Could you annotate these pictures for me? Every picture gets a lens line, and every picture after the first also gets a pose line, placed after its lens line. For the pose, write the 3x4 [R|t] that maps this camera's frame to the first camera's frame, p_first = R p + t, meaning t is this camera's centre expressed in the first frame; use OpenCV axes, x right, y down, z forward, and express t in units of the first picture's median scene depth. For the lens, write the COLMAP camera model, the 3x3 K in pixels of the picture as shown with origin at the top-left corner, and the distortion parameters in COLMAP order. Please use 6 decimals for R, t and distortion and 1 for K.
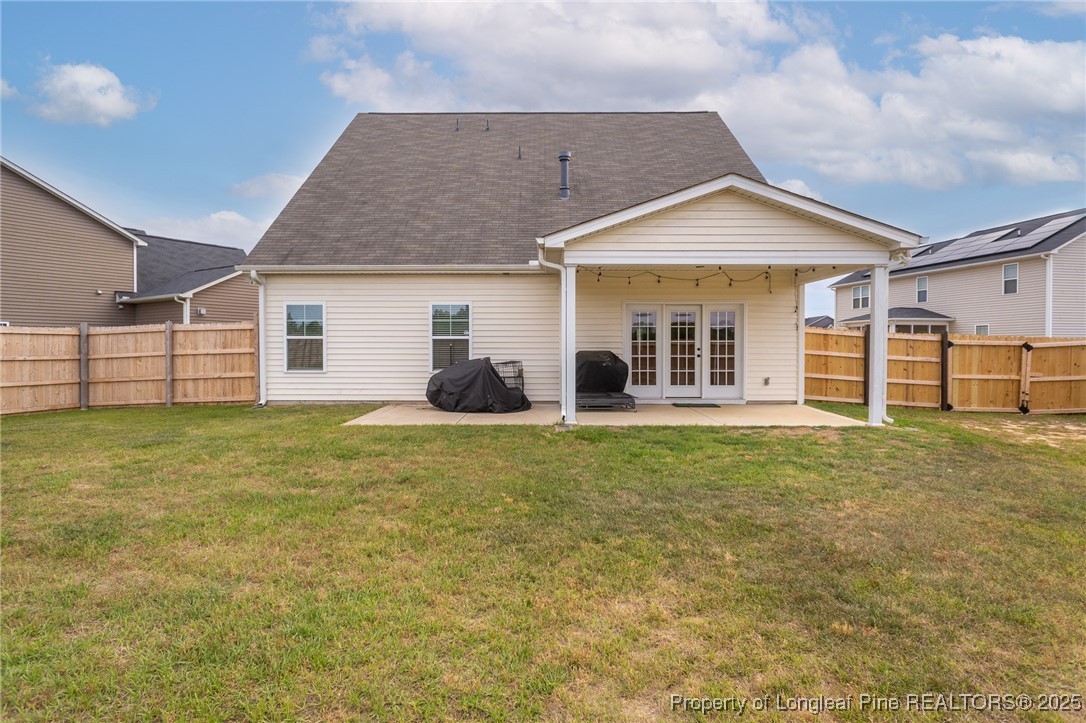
lens RADIAL K [[567.1, 0, 538.3], [0, 567.1, 358.6], [0, 0, 1]] dist [0.000931, -0.001067]
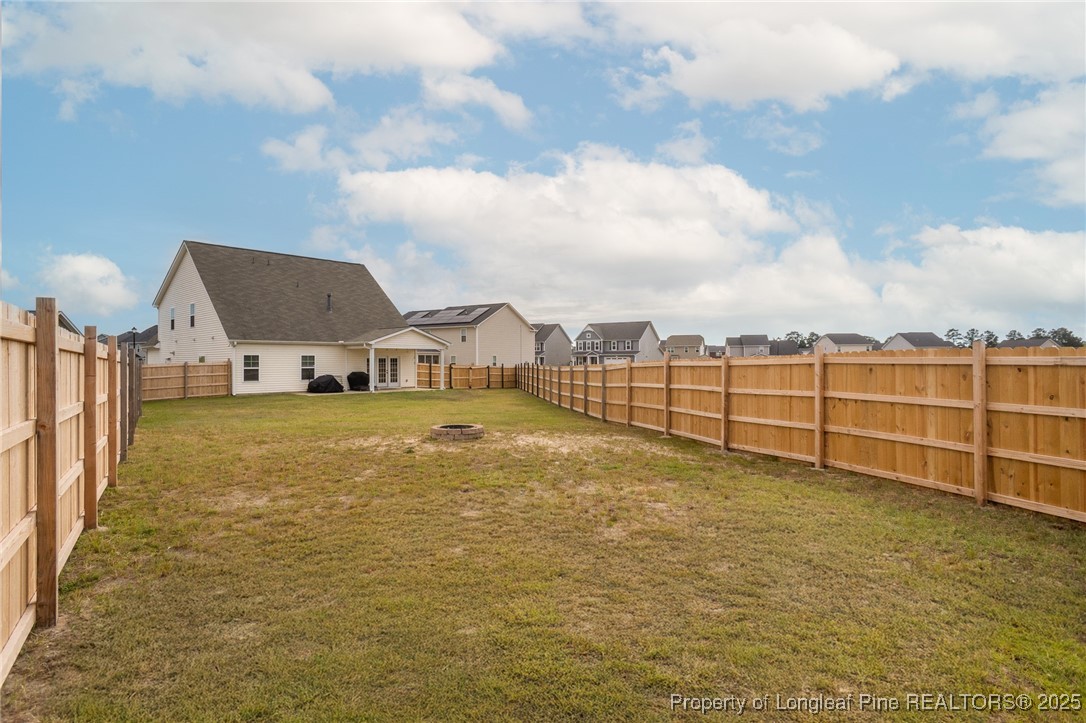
lens RADIAL K [[567.1, 0, 541.8], [0, 567.1, 363.1], [0, 0, 1]] dist [0.000931, -0.001067]
pose [[0.668227, -0.003543, 0.743949, -1.416898], [0.018376, 0.999762, -0.011744, -0.006046], [-0.743730, 0.021519, 0.668133, -1.629720]]
